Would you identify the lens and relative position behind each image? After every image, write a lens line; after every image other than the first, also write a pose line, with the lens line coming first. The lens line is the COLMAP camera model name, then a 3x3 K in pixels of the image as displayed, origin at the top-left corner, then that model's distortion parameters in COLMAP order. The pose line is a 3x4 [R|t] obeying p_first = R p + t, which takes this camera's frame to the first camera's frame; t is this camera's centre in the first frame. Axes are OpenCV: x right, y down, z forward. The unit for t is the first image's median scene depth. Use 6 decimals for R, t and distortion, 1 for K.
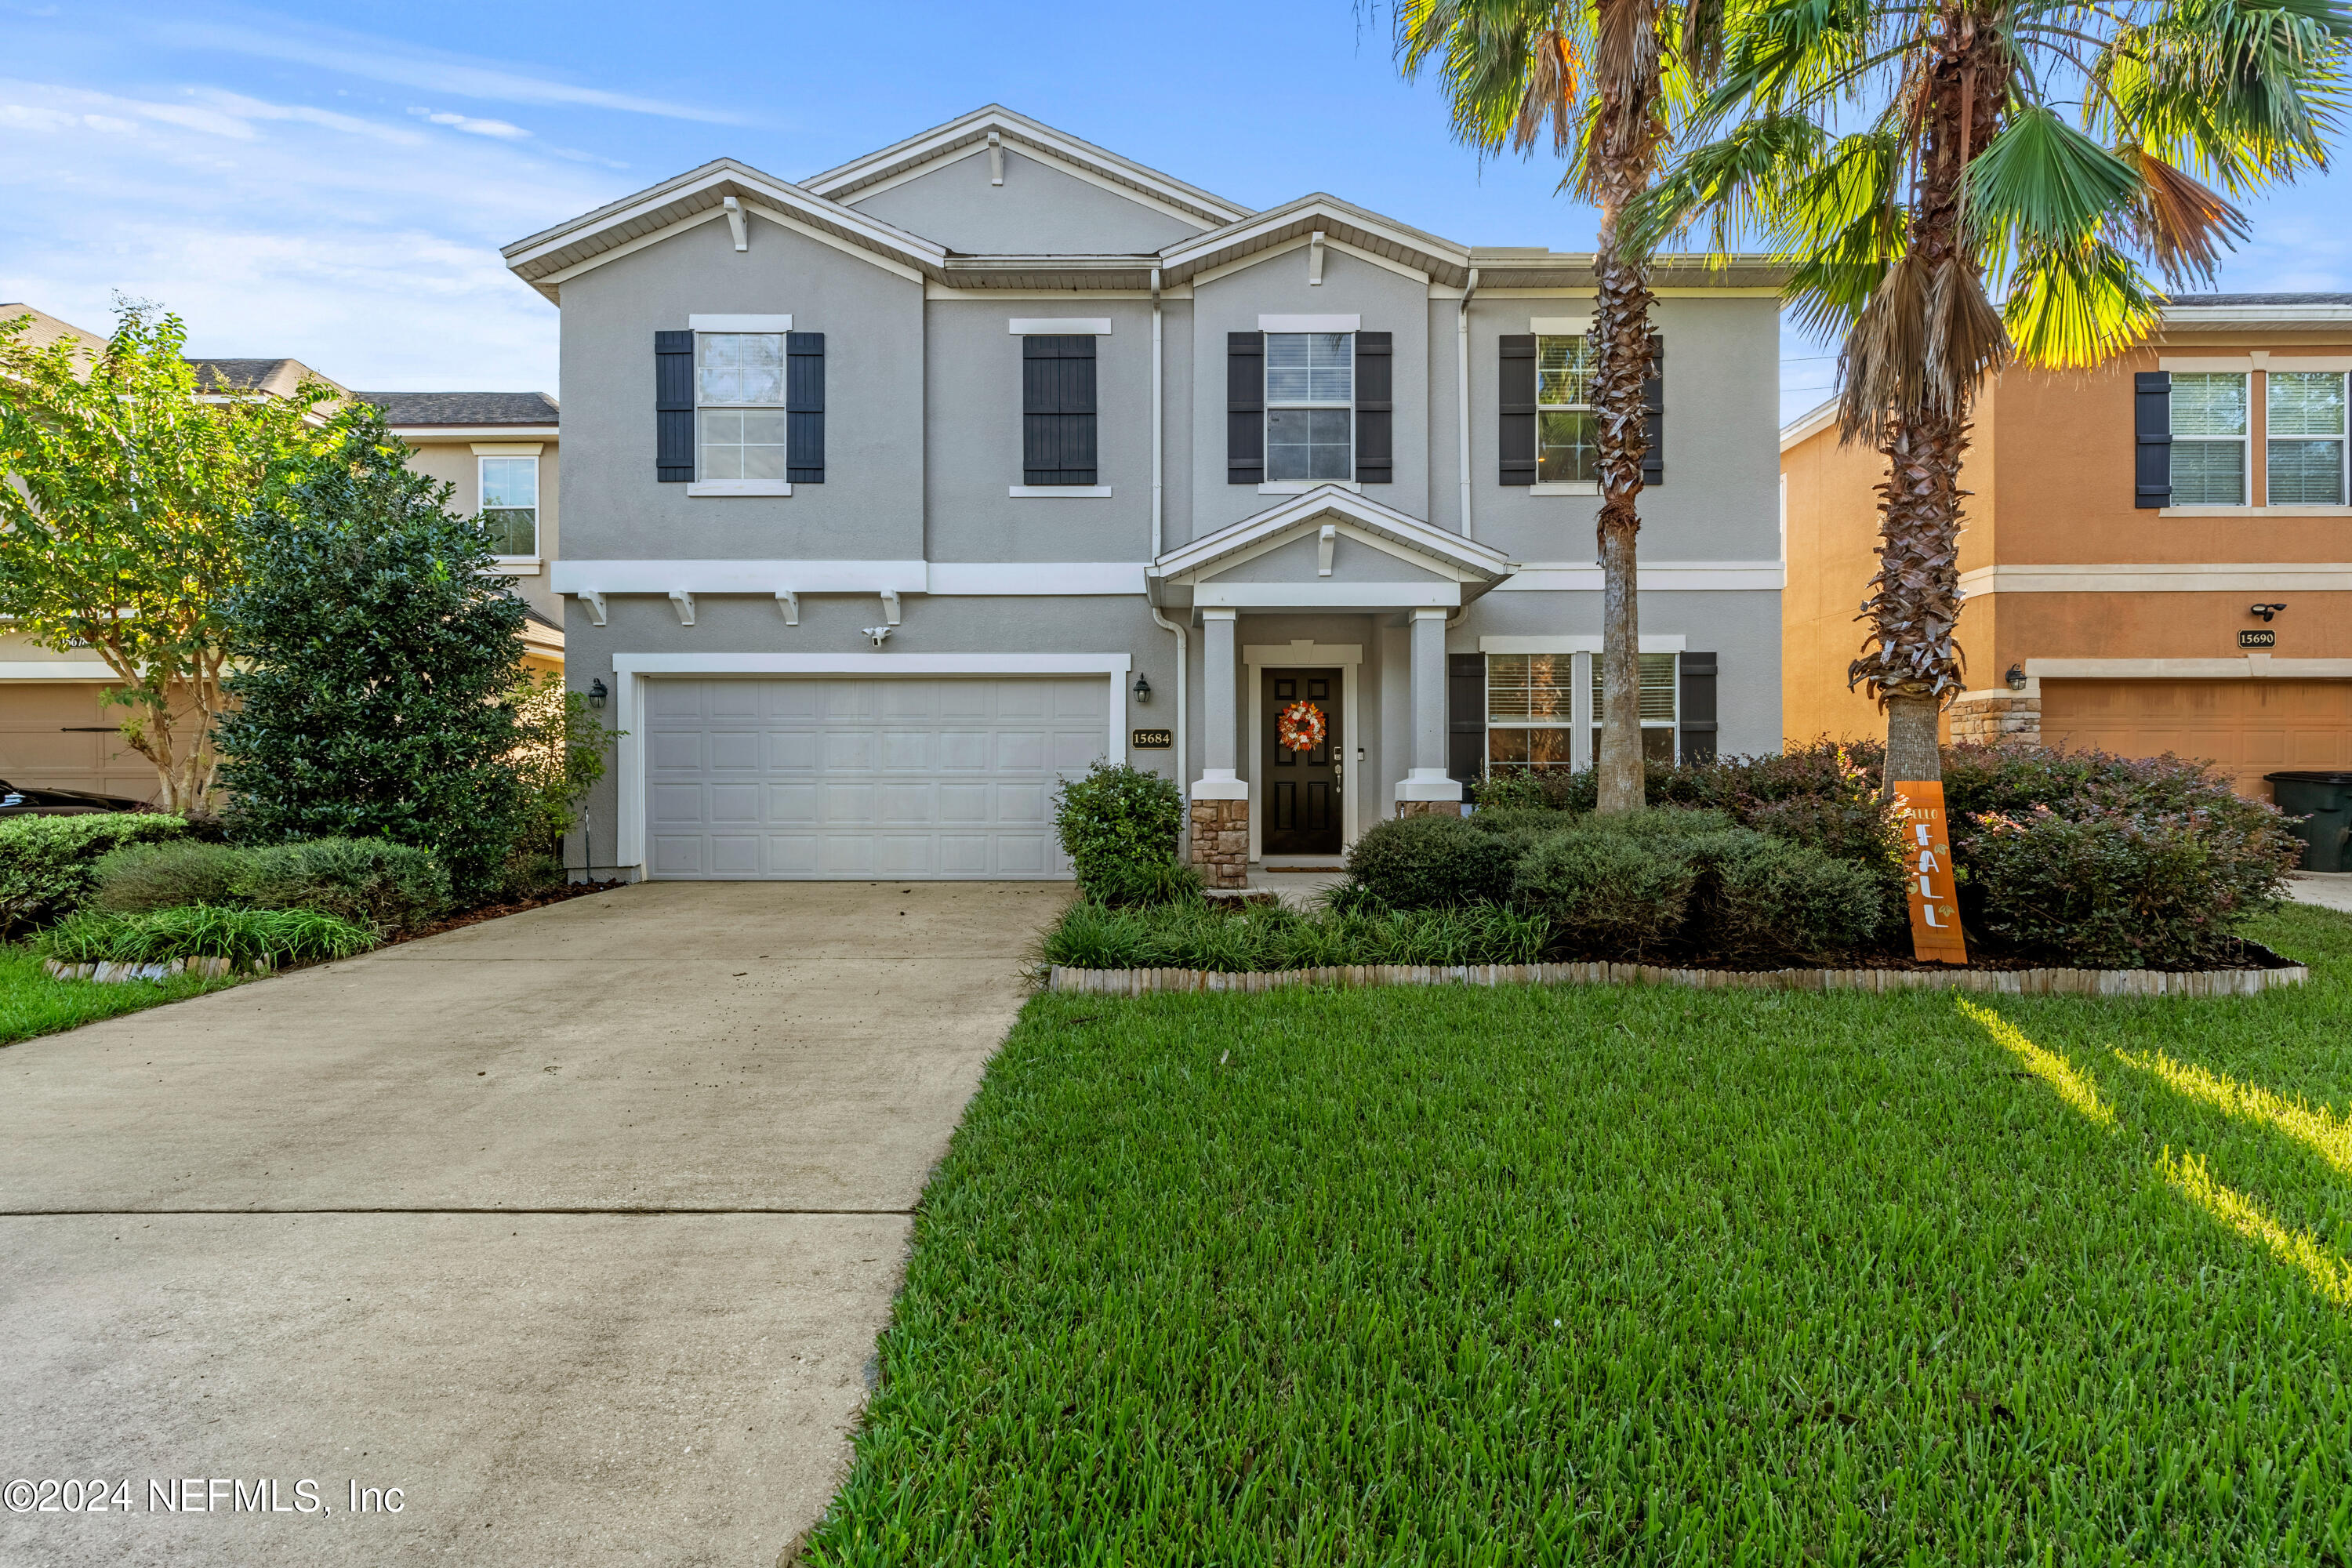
lens RADIAL K [[1065.9, 0, 1176.0], [0, 1065.9, 784.0], [0, 0, 1]] dist [0.005730, -0.000272]
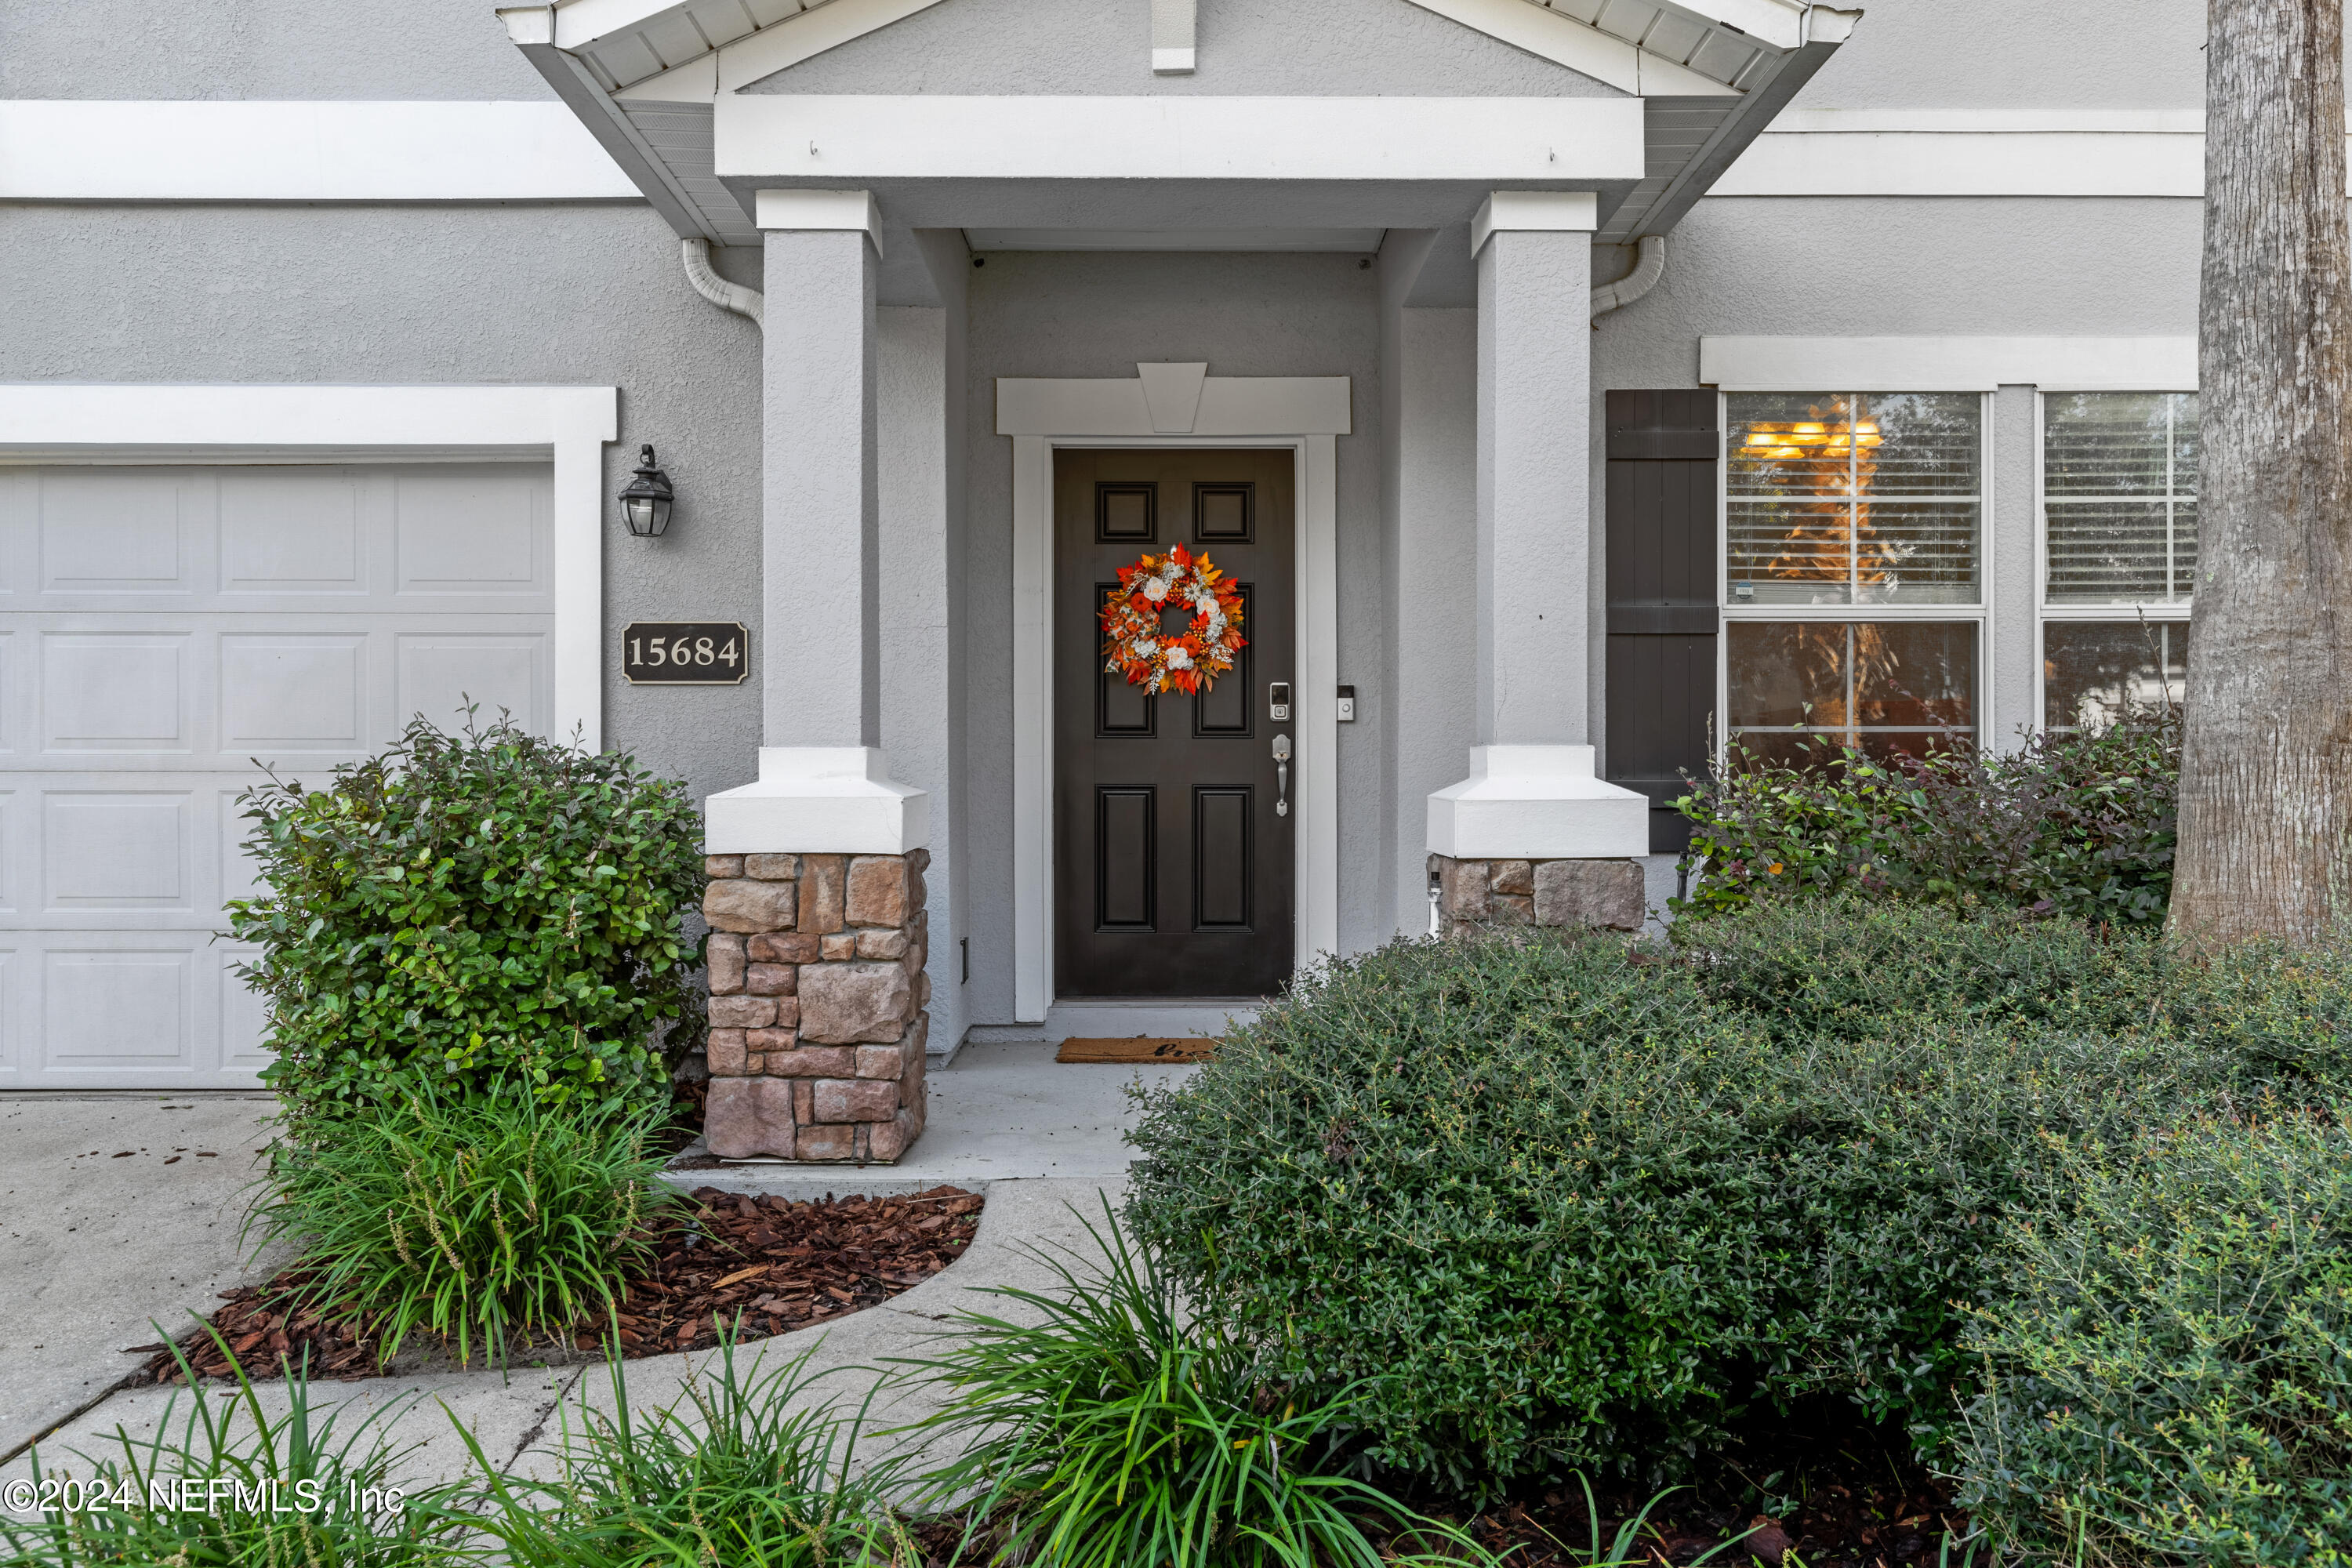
lens RADIAL K [[1807.0, 0, 1176.0], [0, 1807.0, 784.0], [0, 0, 1]] dist [-0.001478, 0.003378]
pose [[0.999901, 0.000536, 0.014070, 0.119010], [-0.000624, 0.999980, 0.006279, -0.006398], [-0.014067, -0.006287, 0.999881, 0.457443]]
